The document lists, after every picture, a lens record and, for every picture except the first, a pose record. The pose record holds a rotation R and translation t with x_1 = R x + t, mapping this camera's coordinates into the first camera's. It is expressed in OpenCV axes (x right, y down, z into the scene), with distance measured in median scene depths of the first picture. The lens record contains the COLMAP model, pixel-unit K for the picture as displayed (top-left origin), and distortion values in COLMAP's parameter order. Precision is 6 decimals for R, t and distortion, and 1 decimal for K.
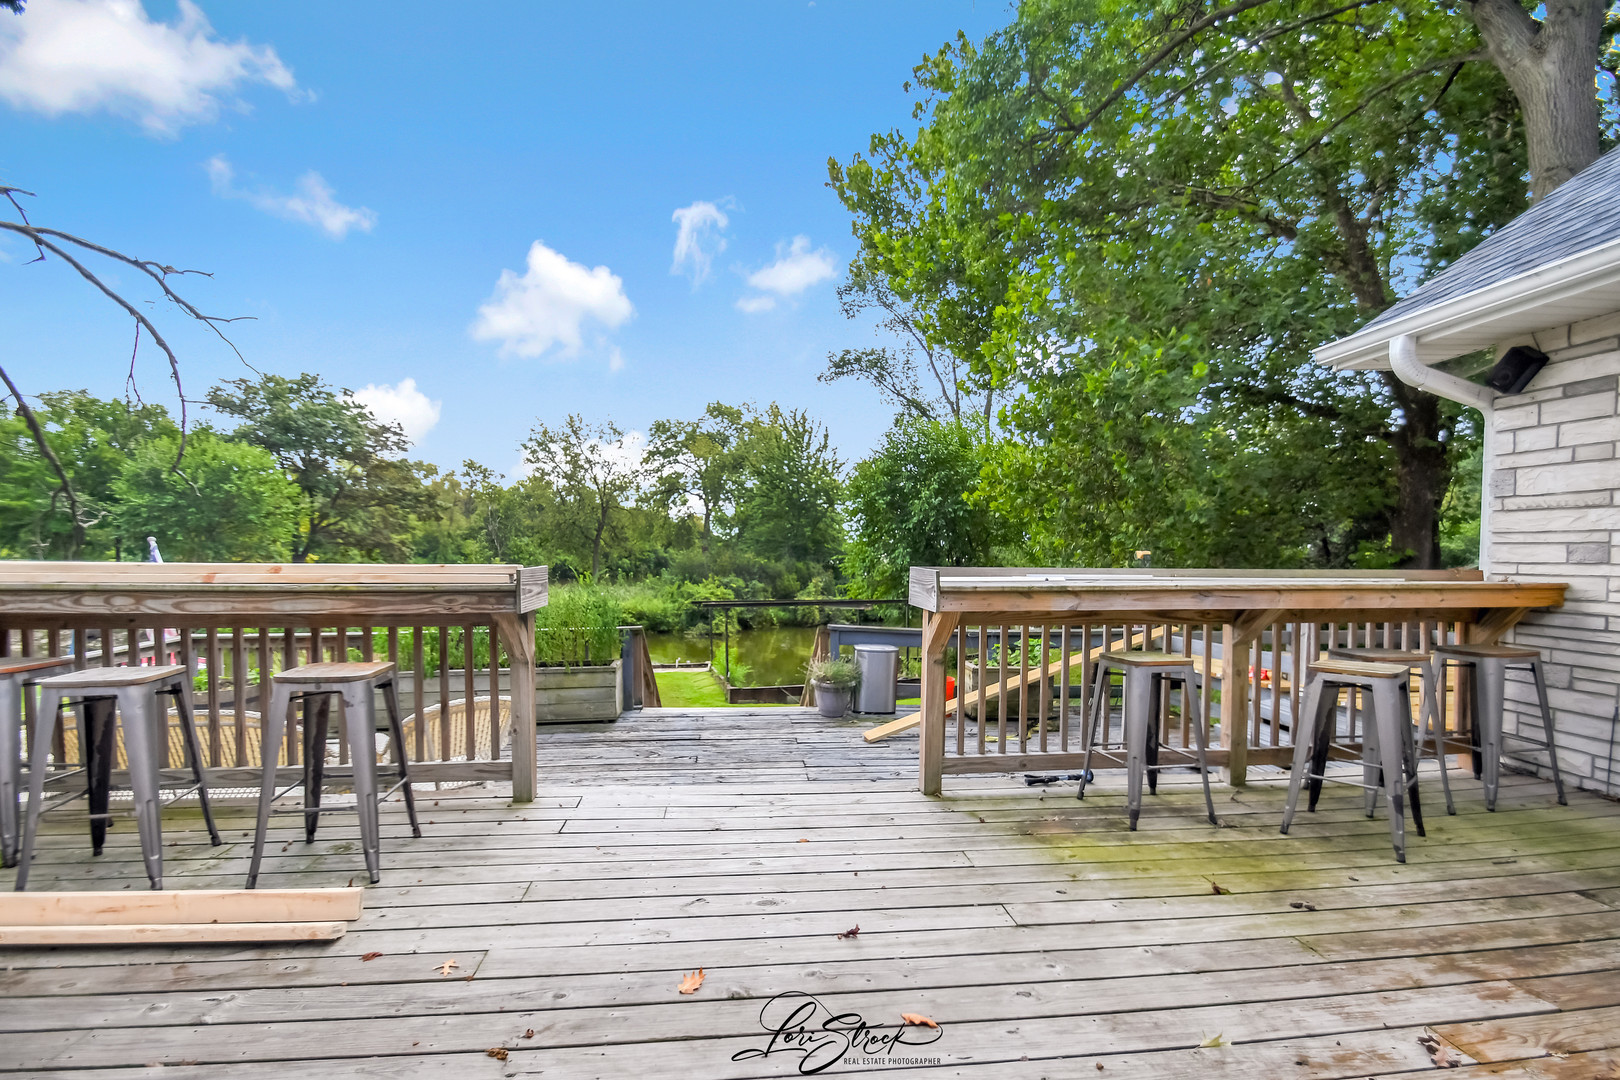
lens RADIAL K [[707.2, 0, 806.4], [0, 707.2, 548.6], [0, 0, 1]] dist [0.000418, -0.000424]
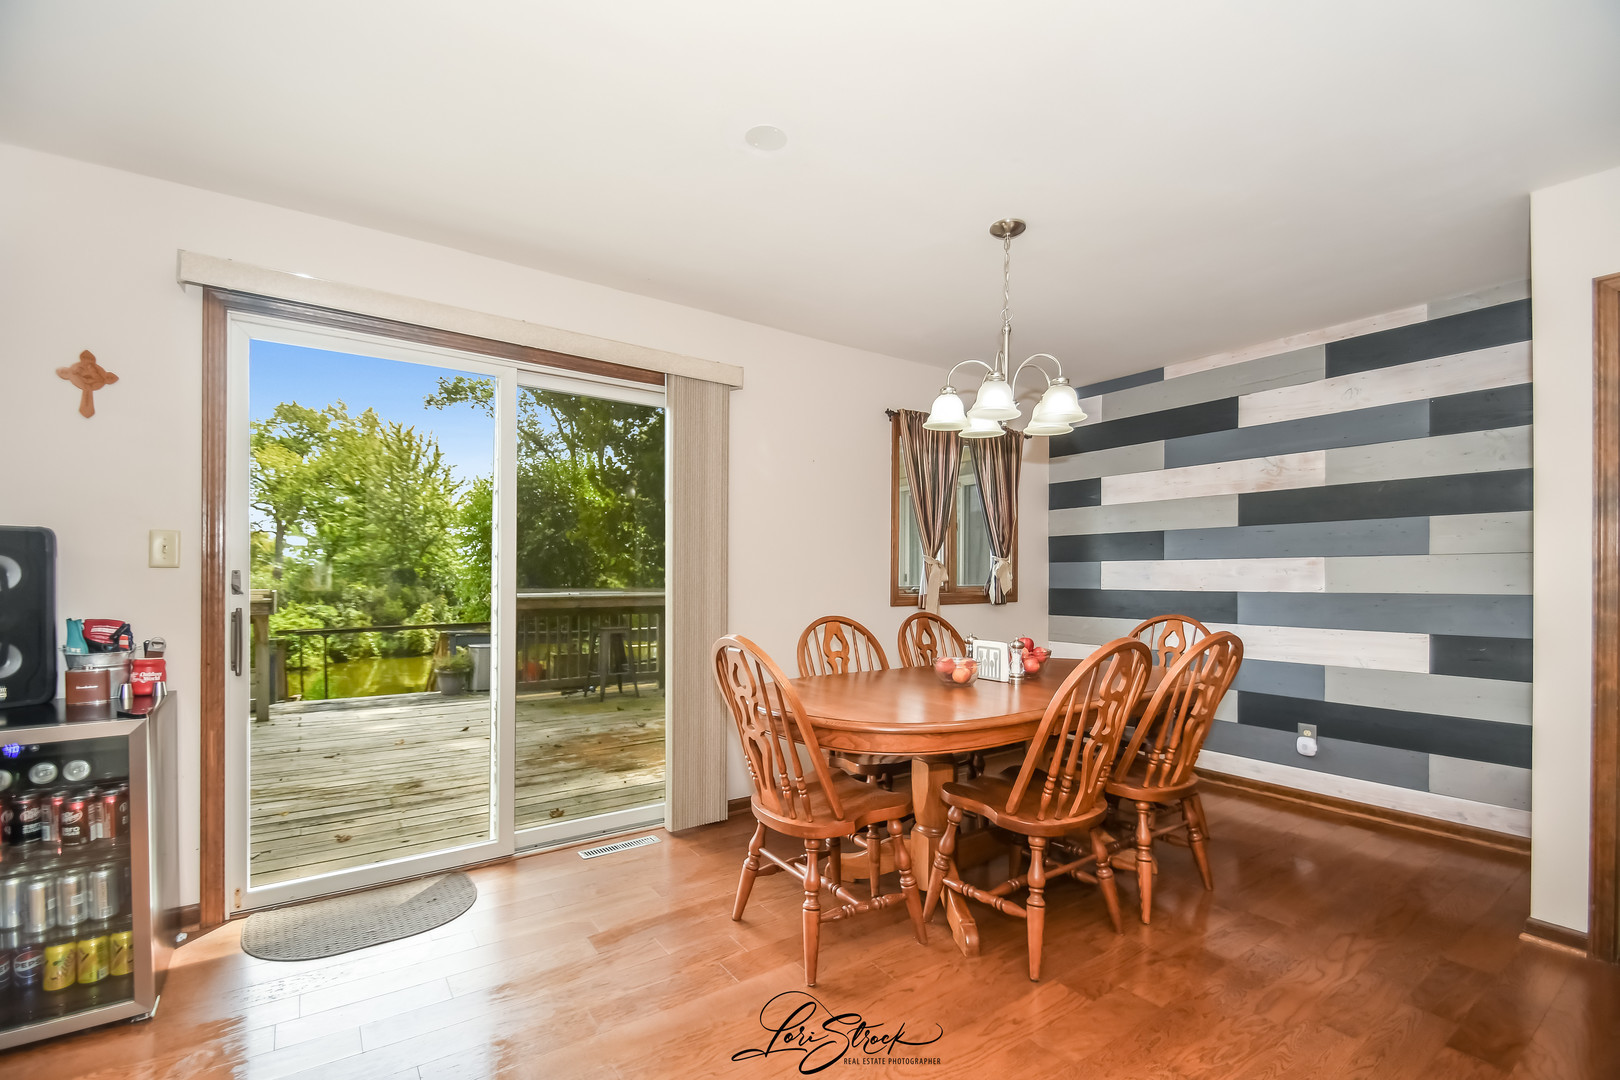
lens RADIAL K [[707.2, 0, 817.7], [0, 707.2, 582.6], [0, 0, 1]] dist [0.000418, -0.000424]
pose [[0.865805, -0.006120, 0.500344, -0.006059], [-0.001125, 0.999899, 0.014178, -0.001686], [-0.500380, -0.012839, 0.865711, -0.101396]]
